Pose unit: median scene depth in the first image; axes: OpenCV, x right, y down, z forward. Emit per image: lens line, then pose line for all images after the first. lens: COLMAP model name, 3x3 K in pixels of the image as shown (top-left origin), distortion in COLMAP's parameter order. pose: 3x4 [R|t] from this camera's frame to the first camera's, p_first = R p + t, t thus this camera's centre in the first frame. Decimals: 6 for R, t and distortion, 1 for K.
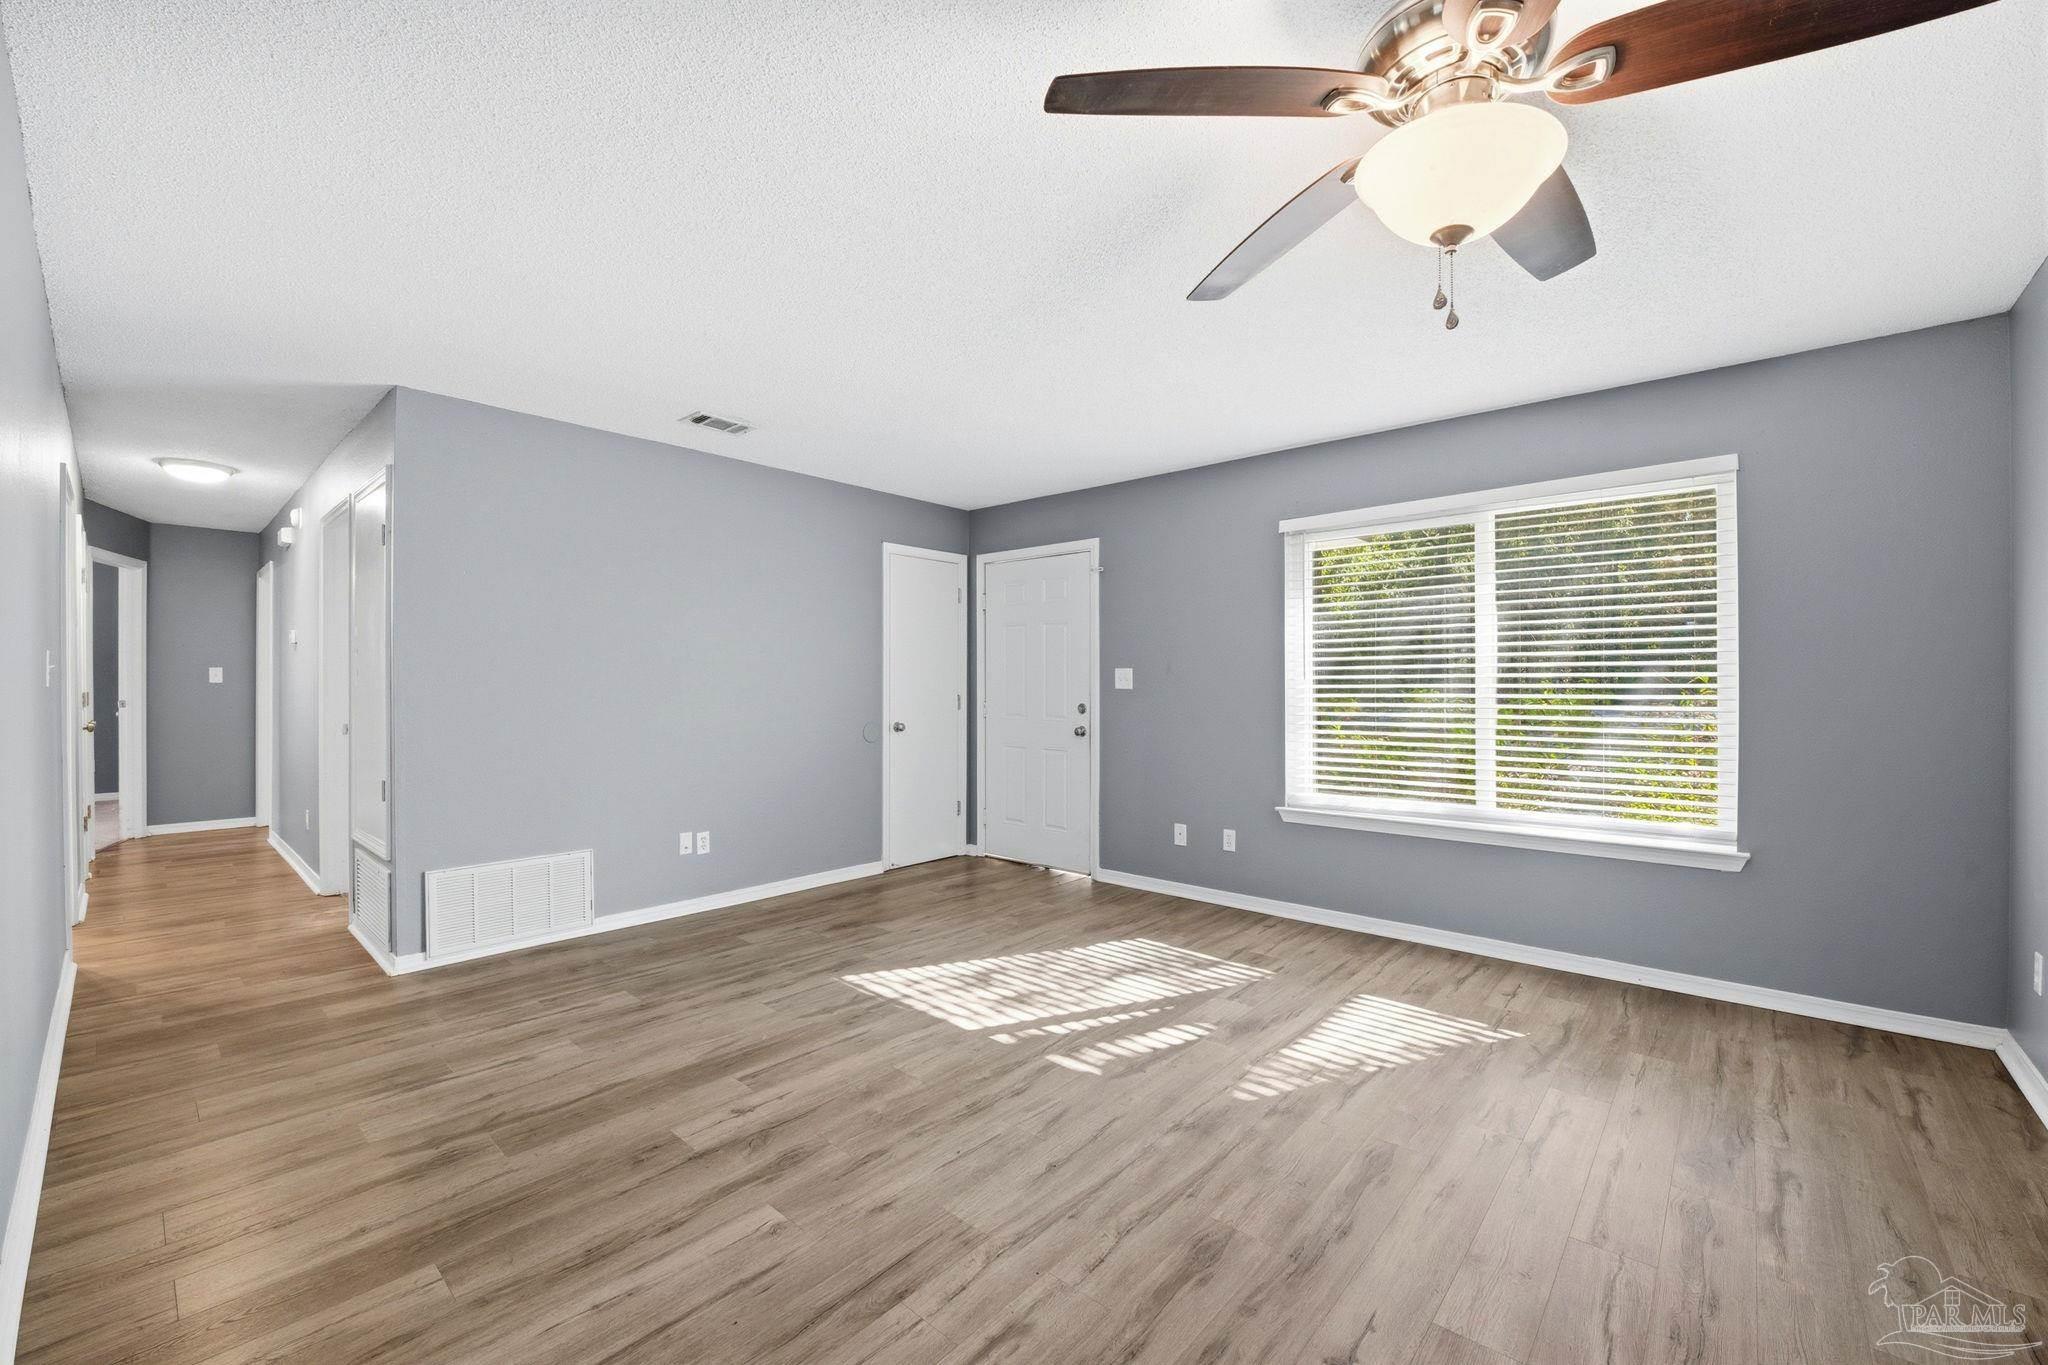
lens RADIAL K [[822.5, 0, 1022.9], [0, 822.5, 682.7], [0, 0, 1]] dist [-0.001112, -0.000254]
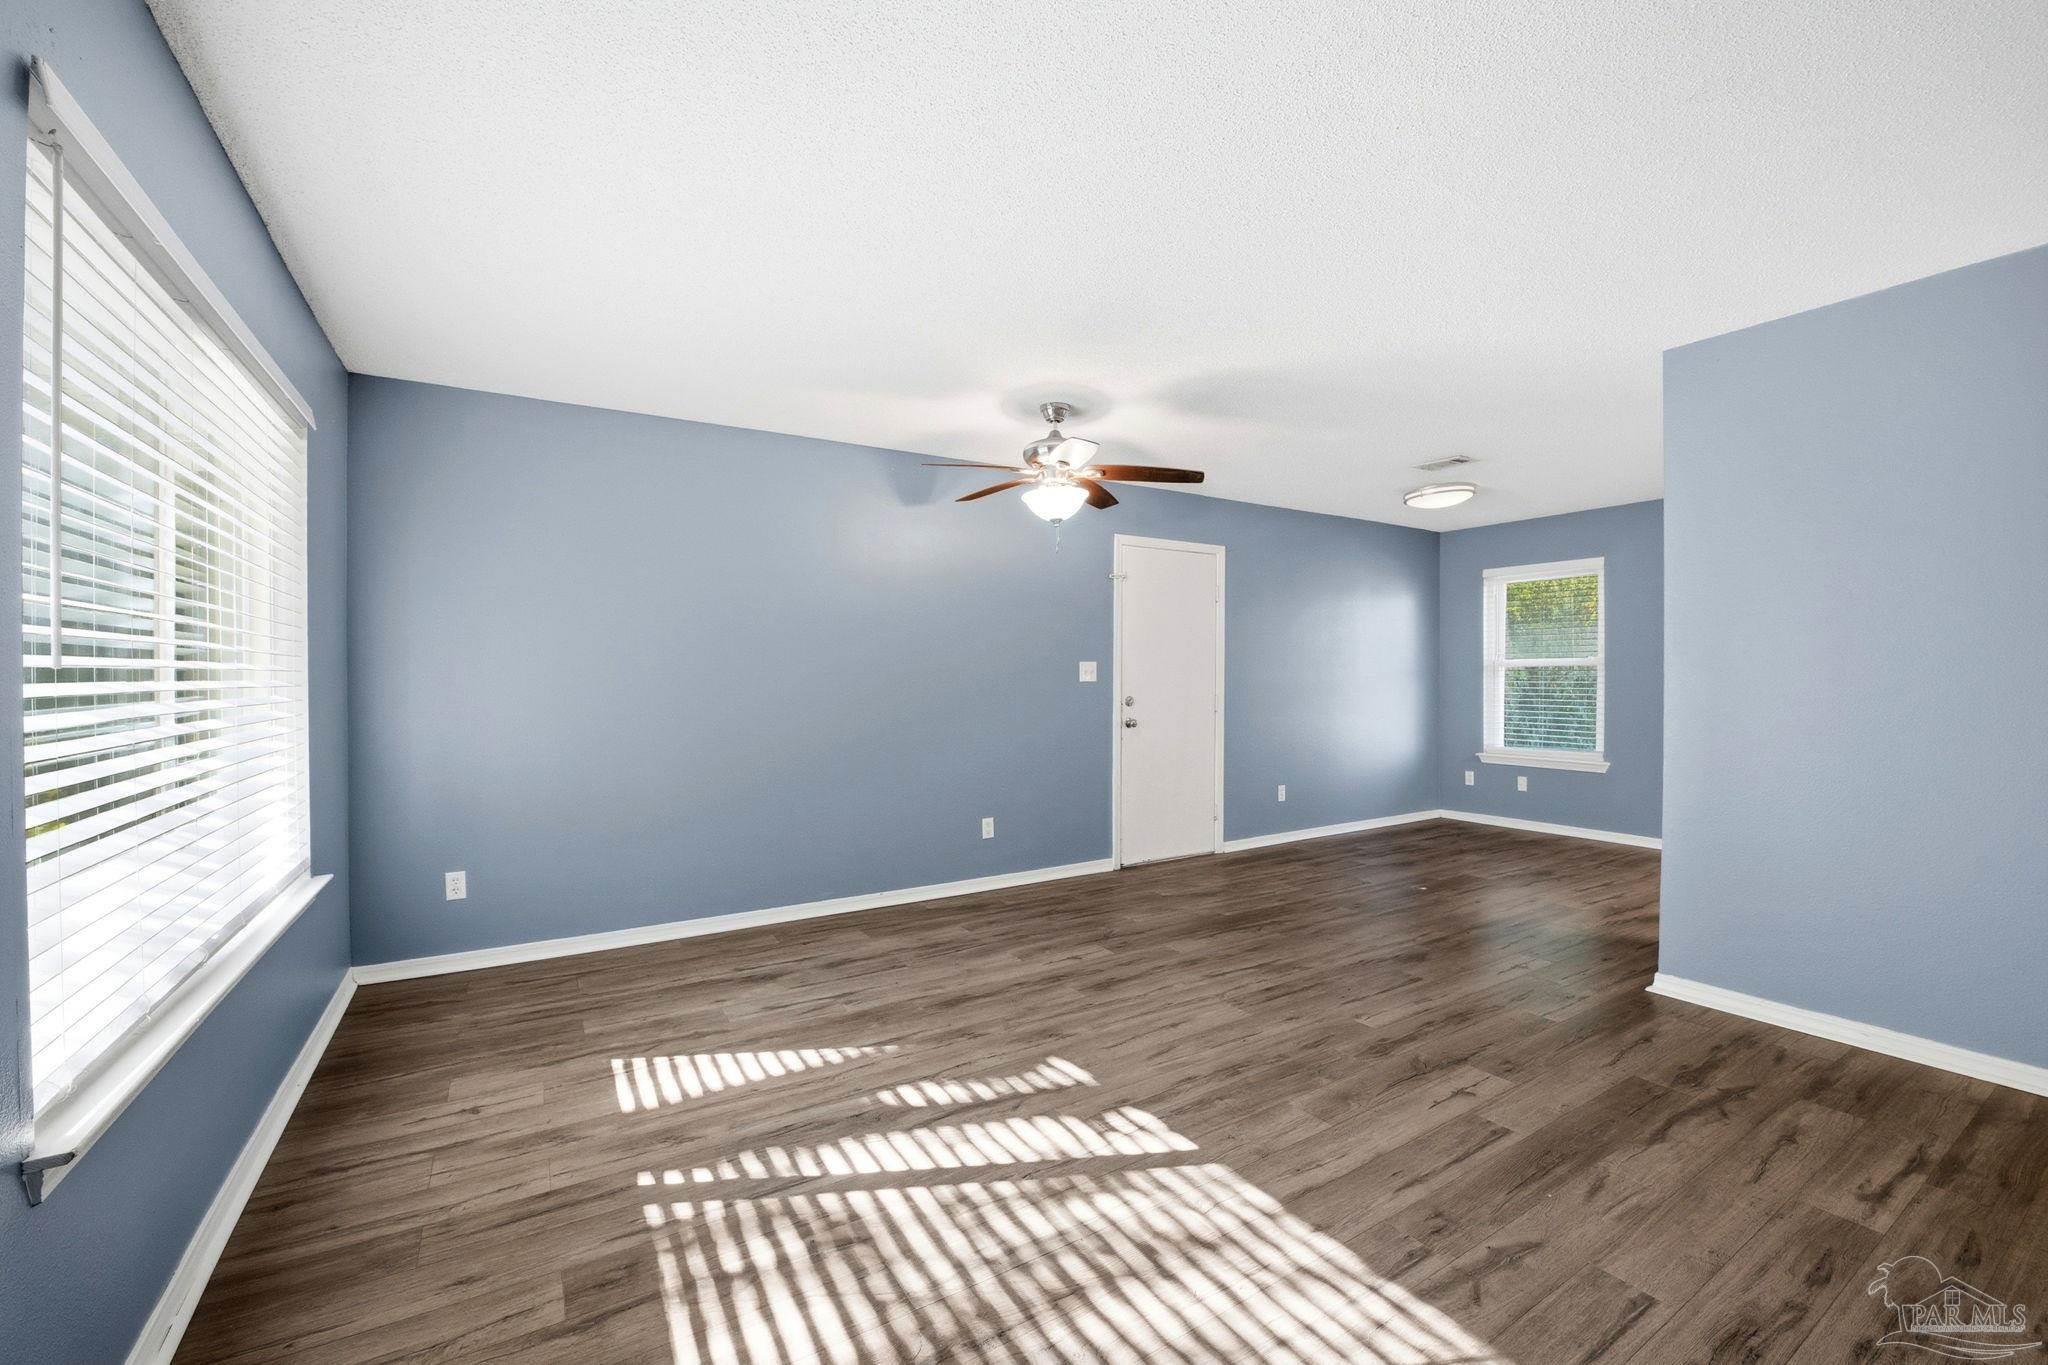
lens RADIAL K [[822.5, 0, 1029.3], [0, 822.5, 682.6], [0, 0, 1]] dist [-0.001112, -0.000254]
pose [[-0.958824, -0.001078, 0.283999, -0.104204], [-0.000102, 0.999994, 0.003451, 0.001425], [-0.284001, 0.003280, -0.958818, 2.007965]]
